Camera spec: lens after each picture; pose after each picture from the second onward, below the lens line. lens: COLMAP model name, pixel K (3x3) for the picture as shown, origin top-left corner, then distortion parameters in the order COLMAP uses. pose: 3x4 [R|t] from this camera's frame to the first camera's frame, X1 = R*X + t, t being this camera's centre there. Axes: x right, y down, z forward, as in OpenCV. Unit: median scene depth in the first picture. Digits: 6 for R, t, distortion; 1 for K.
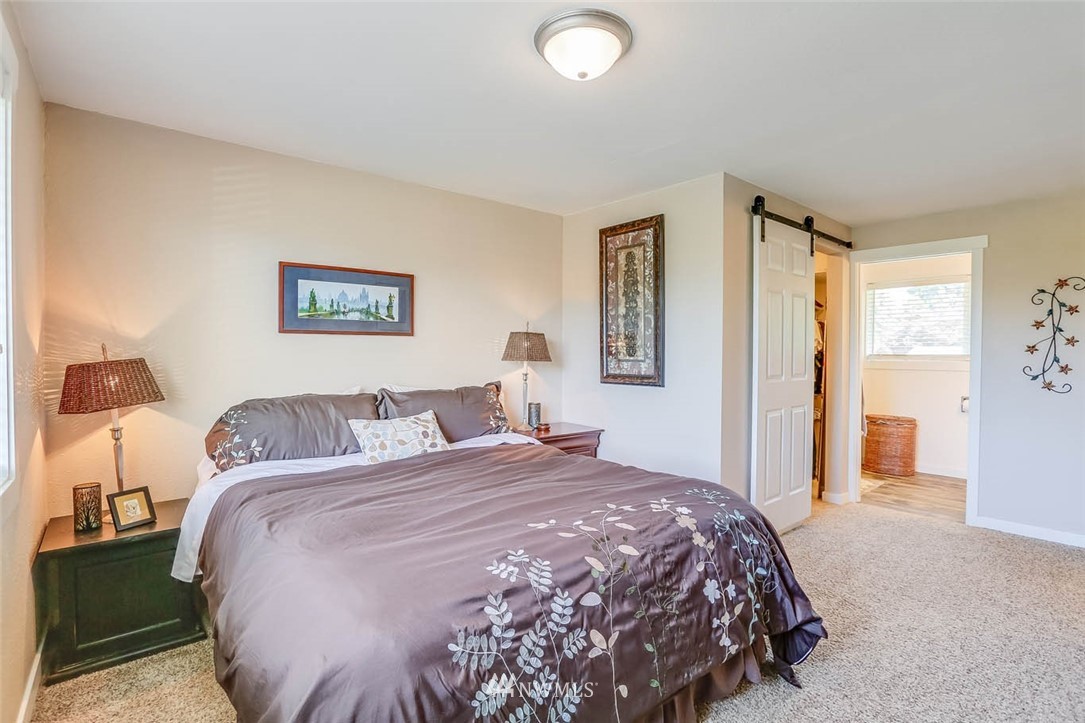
lens RADIAL K [[508.1, 0, 538.6], [0, 508.1, 357.1], [0, 0, 1]] dist [-0.016360, 0.000431]
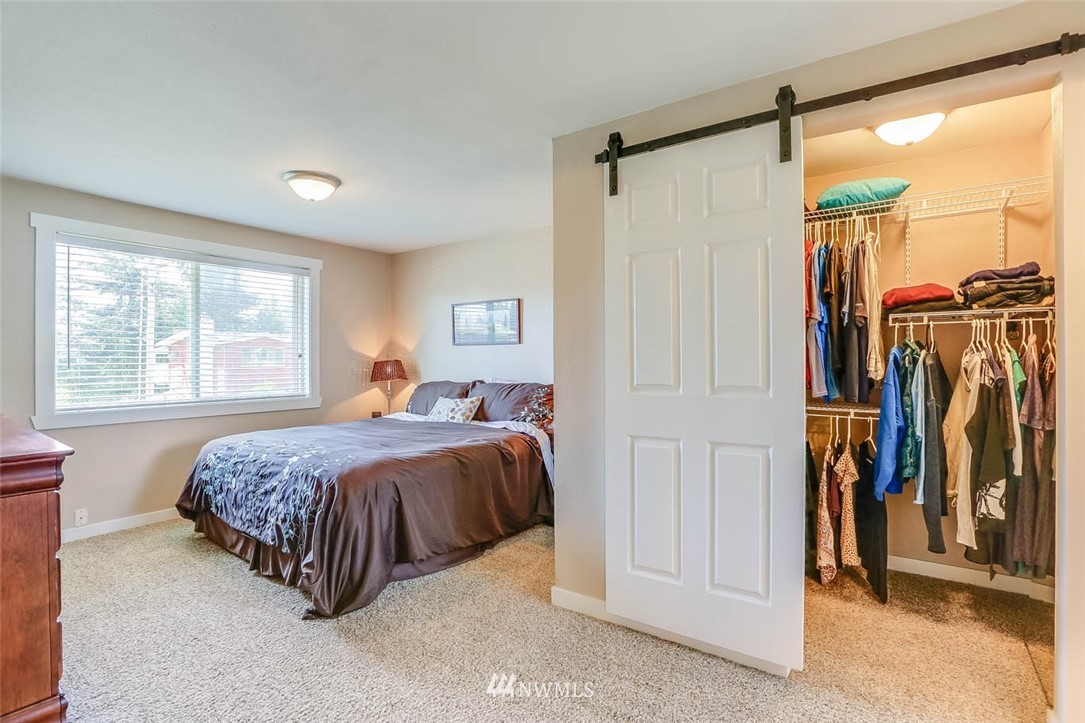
lens RADIAL K [[508.1, 0, 542.2], [0, 508.1, 362.8], [0, 0, 1]] dist [-0.016360, 0.000431]
pose [[0.281503, 0.002110, -0.959558, 1.435004], [-0.005091, 0.999987, 0.000706, 0.010403], [0.959547, 0.004687, 0.281510, 0.915189]]
